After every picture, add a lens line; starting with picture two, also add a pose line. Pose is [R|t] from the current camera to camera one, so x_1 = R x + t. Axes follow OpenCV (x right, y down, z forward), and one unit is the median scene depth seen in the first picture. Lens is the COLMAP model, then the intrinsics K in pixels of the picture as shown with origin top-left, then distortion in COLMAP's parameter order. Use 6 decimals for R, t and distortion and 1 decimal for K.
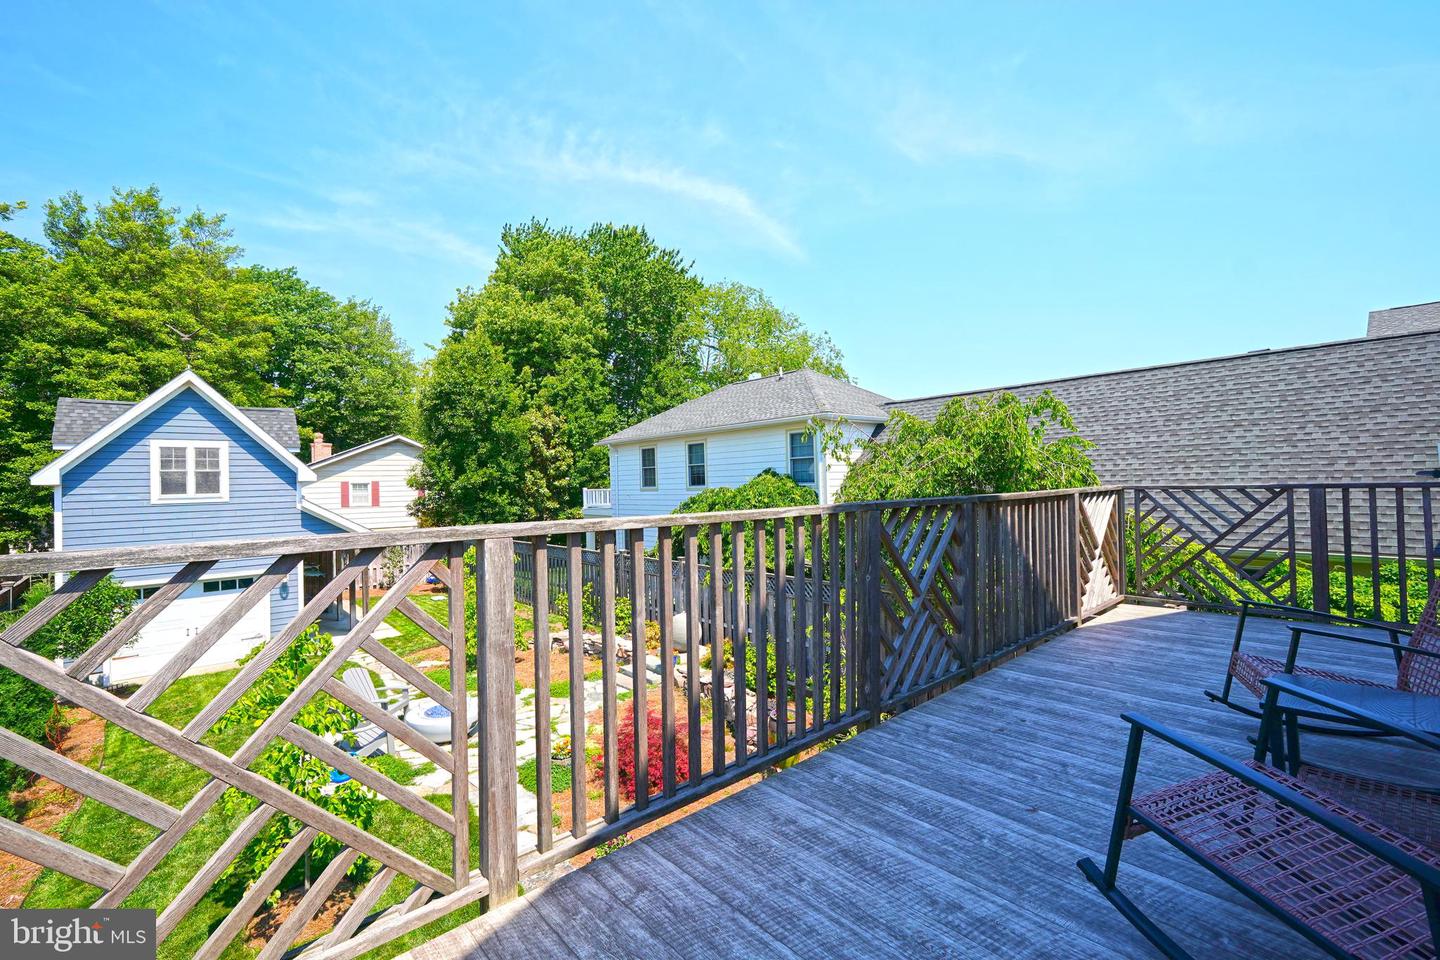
lens RADIAL K [[606.5, 0, 705.8], [0, 606.5, 477.3], [0, 0, 1]] dist [-0.014178, 0.007621]
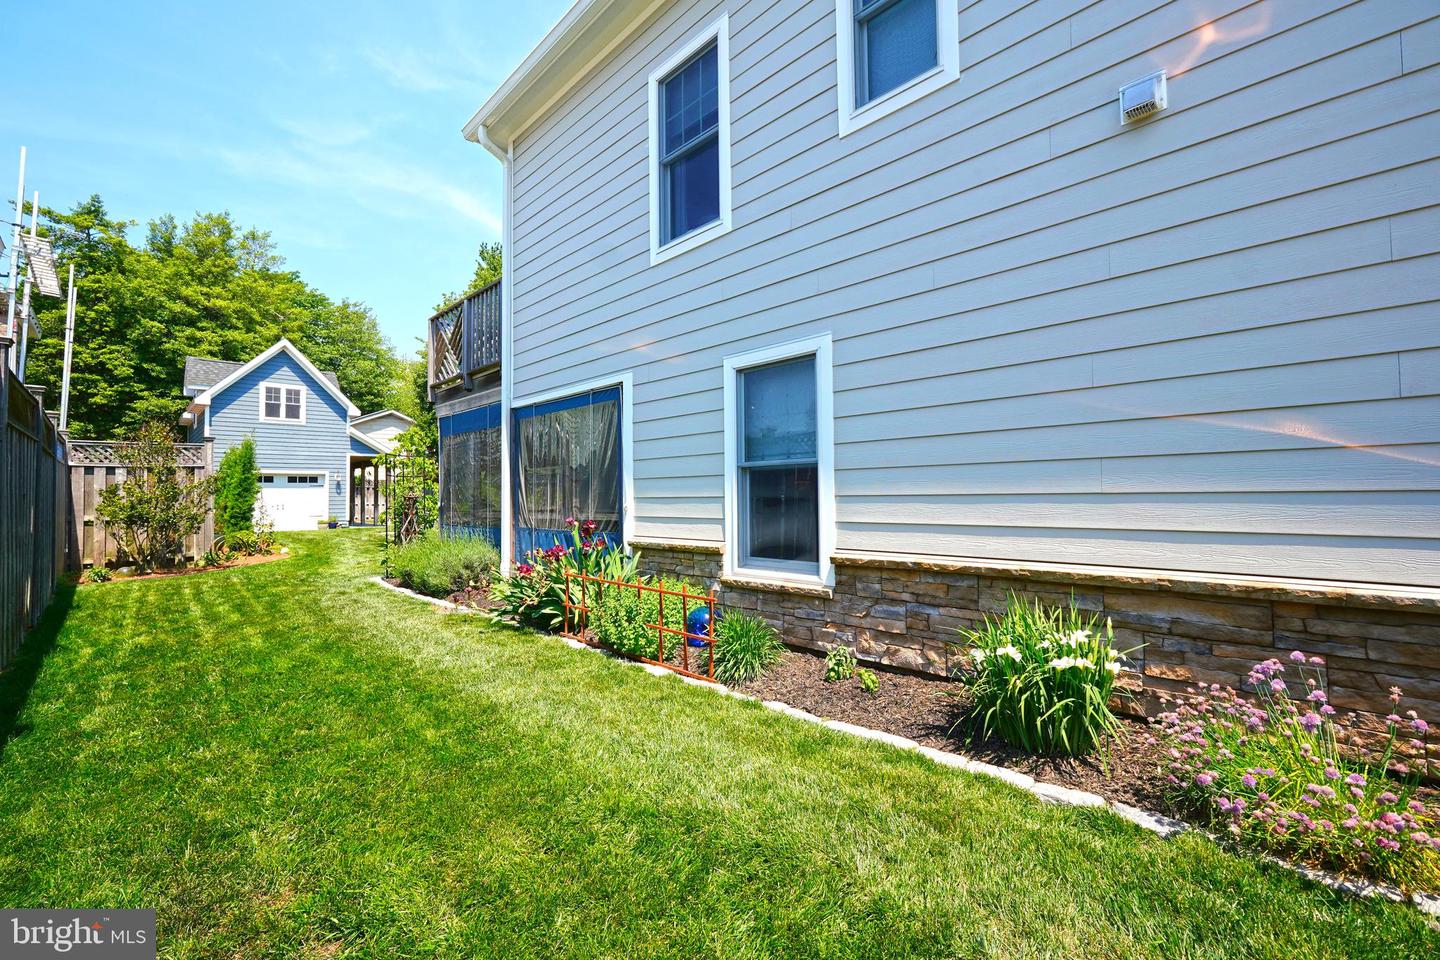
lens RADIAL K [[606.5, 0, 705.8], [0, 606.5, 477.3], [0, 0, 1]] dist [-0.014178, 0.007621]
pose [[0.998233, 0.019030, 0.056289, 0.111369], [-0.017614, 0.999518, -0.025553, 0.149296], [-0.056748, 0.024516, 0.998087, -0.453956]]
